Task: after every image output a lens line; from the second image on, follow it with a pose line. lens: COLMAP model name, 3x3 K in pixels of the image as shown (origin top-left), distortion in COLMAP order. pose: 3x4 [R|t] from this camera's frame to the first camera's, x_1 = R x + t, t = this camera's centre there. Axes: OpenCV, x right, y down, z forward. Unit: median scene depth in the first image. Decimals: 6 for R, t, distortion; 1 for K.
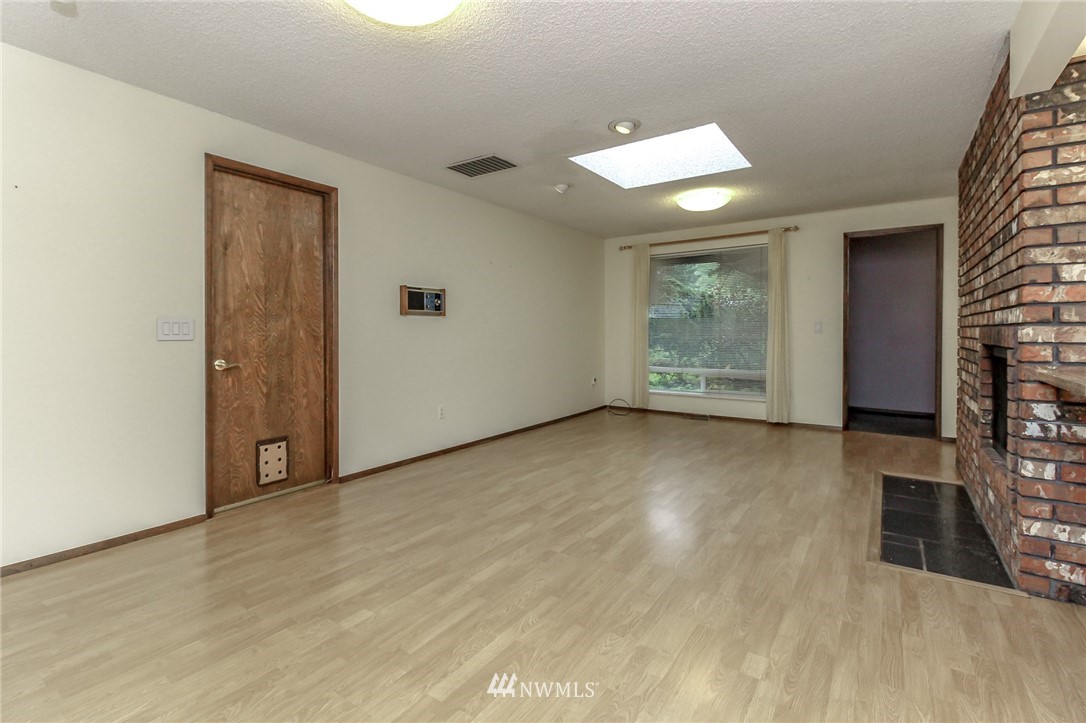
lens RADIAL K [[502.0, 0, 560.6], [0, 502.0, 335.9], [0, 0, 1]] dist [0.015601, -0.011782]
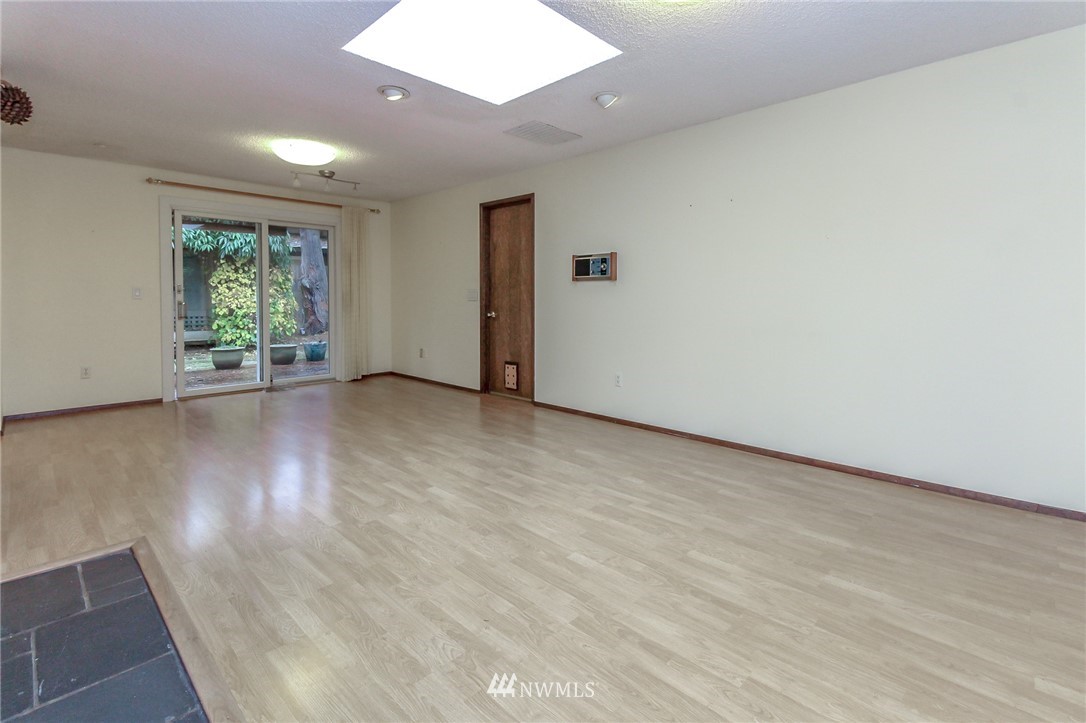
lens RADIAL K [[502.0, 0, 524.9], [0, 502.0, 307.7], [0, 0, 1]] dist [0.015601, -0.011782]
pose [[-0.206896, 0.022152, -0.978112, 1.433899], [-0.006908, 0.999686, 0.024102, -0.015923], [0.978338, 0.011744, -0.206678, 1.969461]]
